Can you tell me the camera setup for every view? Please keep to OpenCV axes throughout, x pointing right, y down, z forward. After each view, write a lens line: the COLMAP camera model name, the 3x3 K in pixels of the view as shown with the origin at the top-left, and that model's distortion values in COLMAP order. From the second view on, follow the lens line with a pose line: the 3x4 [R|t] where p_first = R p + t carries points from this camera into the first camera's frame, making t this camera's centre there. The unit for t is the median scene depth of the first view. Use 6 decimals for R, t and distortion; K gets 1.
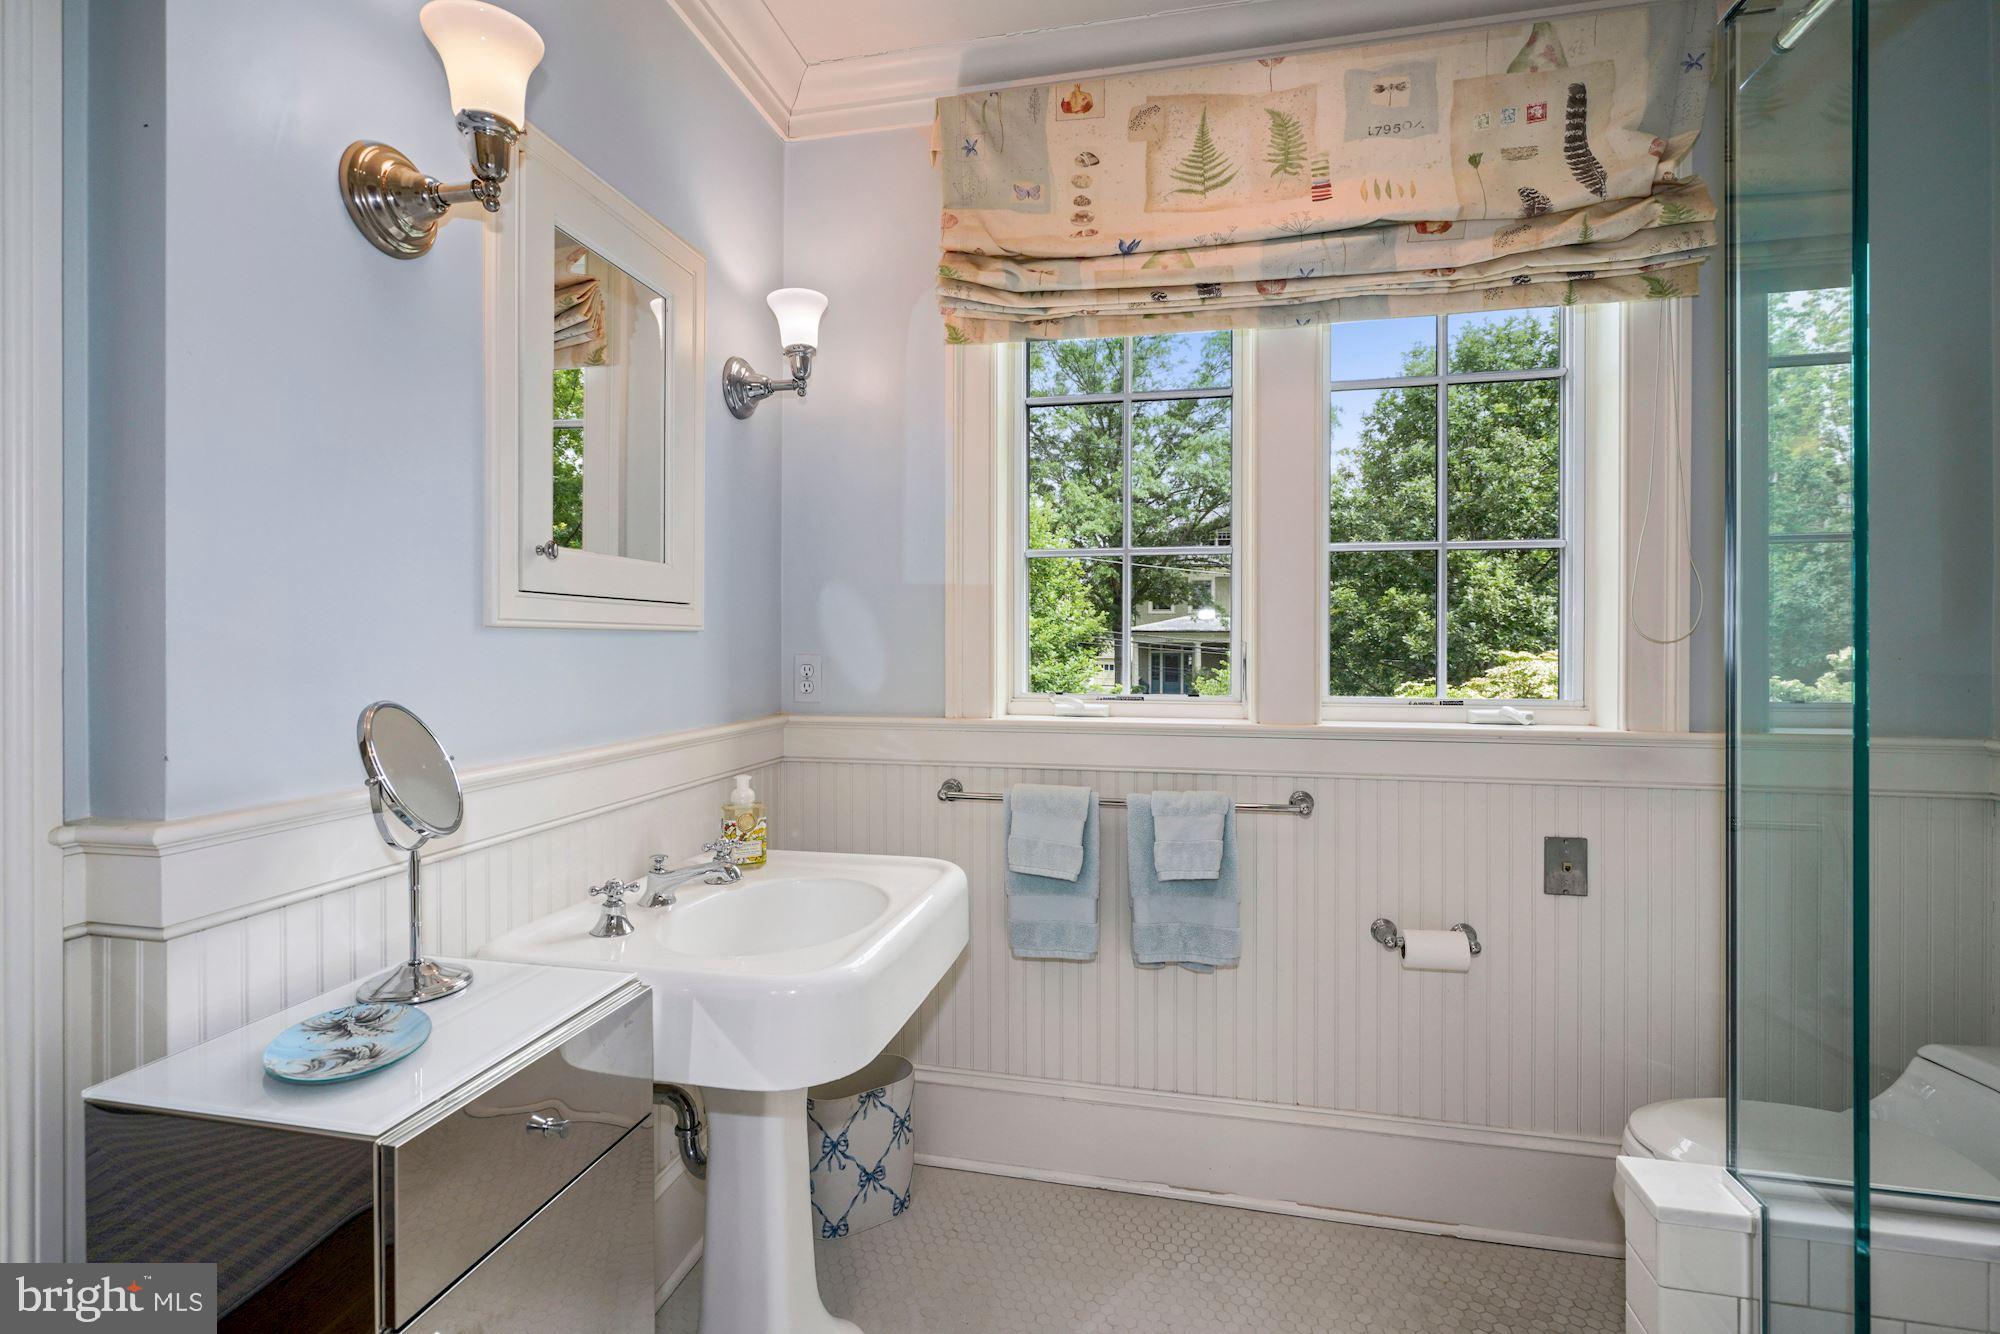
lens RADIAL K [[922.6, 0, 997.9], [0, 922.6, 656.9], [0, 0, 1]] dist [0.002239, -0.000801]
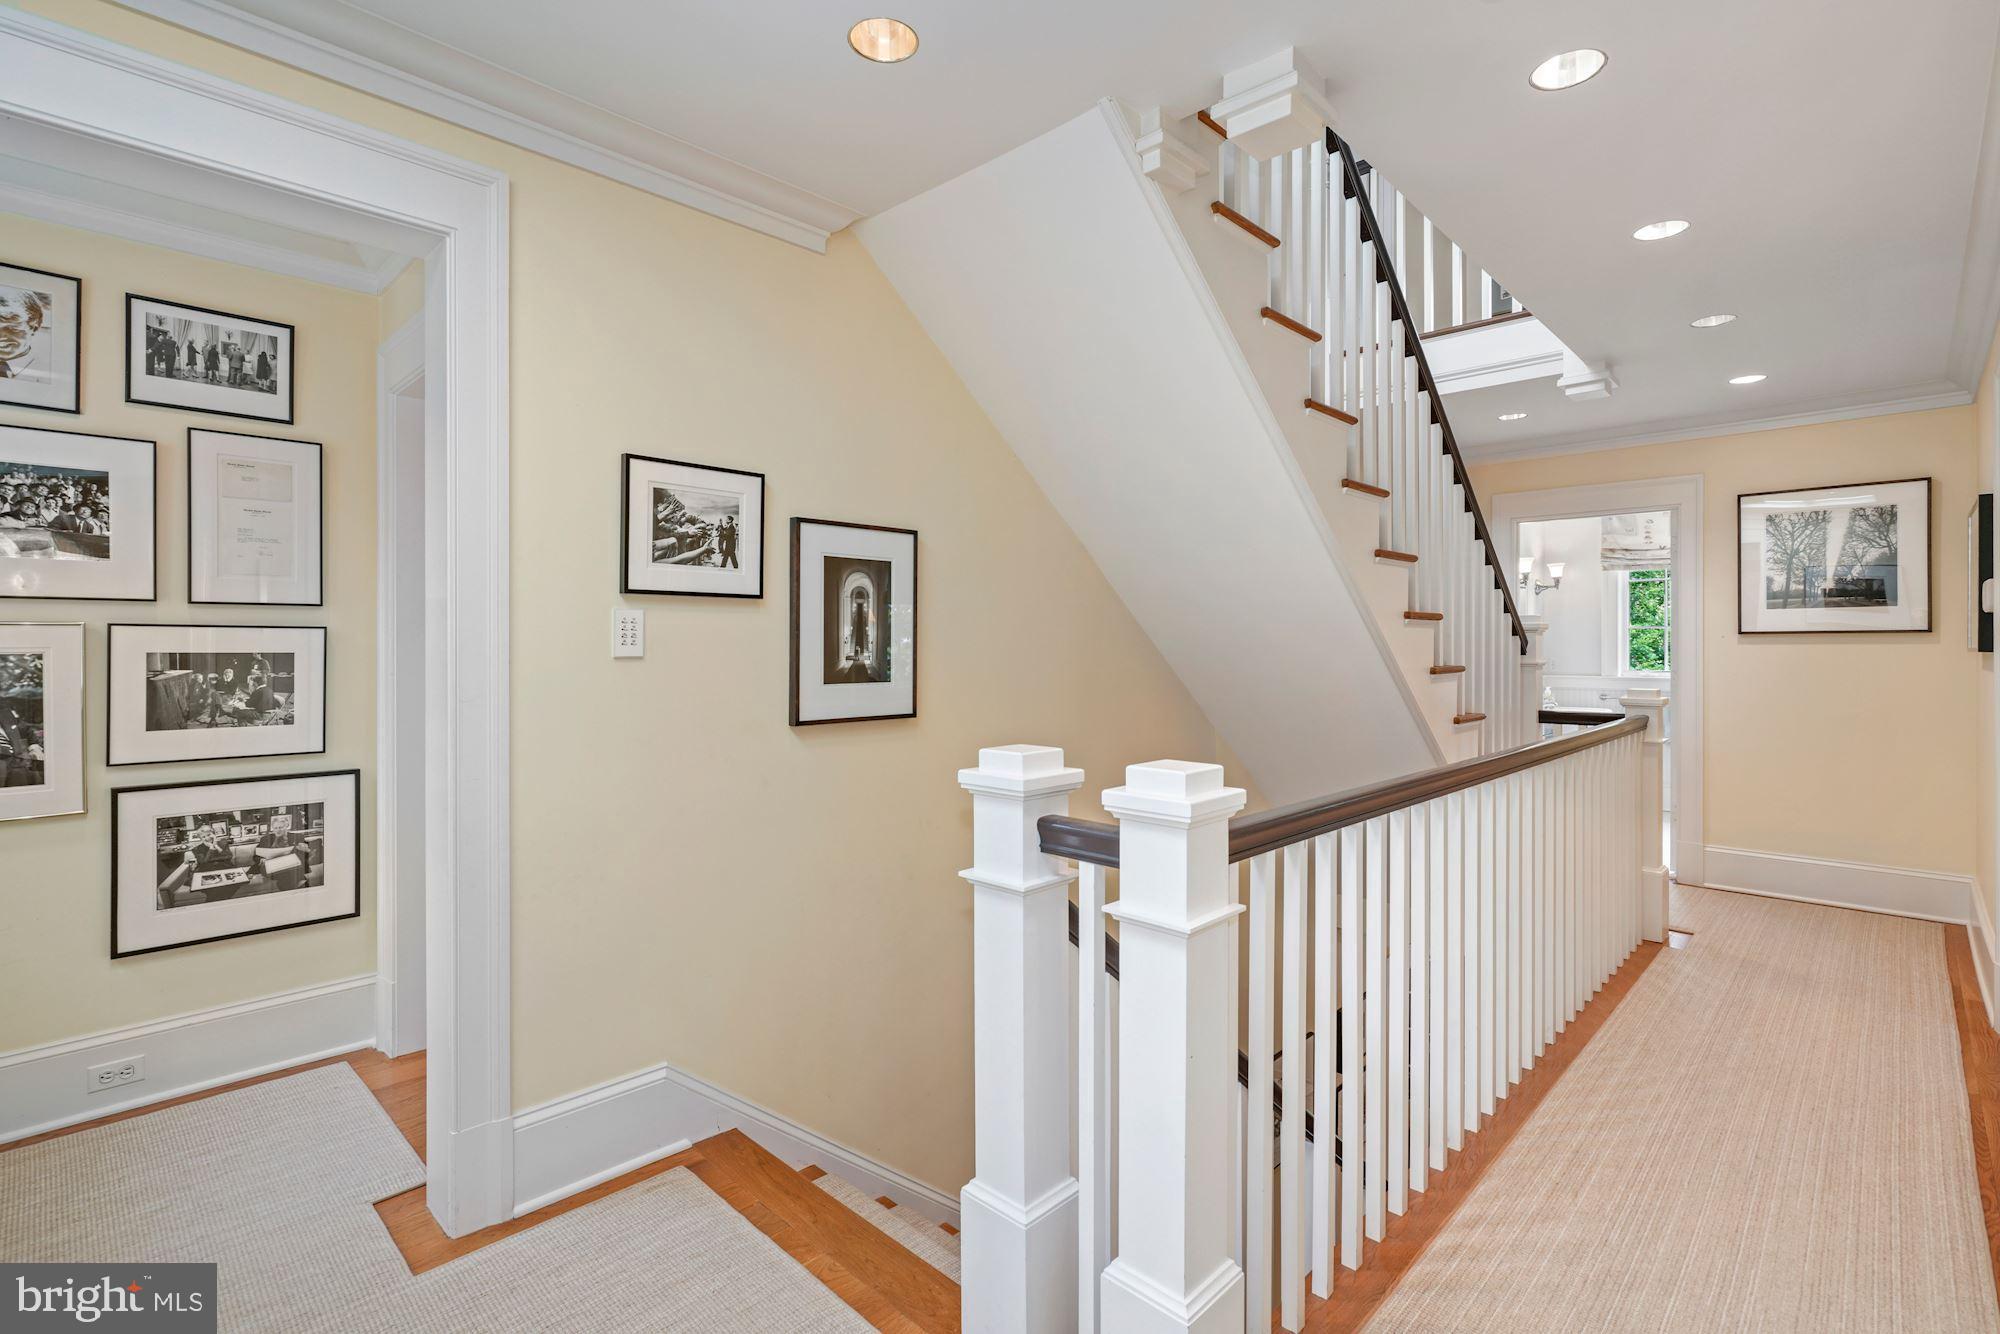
lens RADIAL K [[922.6, 0, 1000.8], [0, 922.6, 656.3], [0, 0, 1]] dist [0.002239, -0.000801]
pose [[0.846723, -0.001441, -0.532033, -0.130448], [0.000135, 0.999997, -0.002494, -0.000198], [0.532035, 0.002040, 0.846720, -3.402723]]
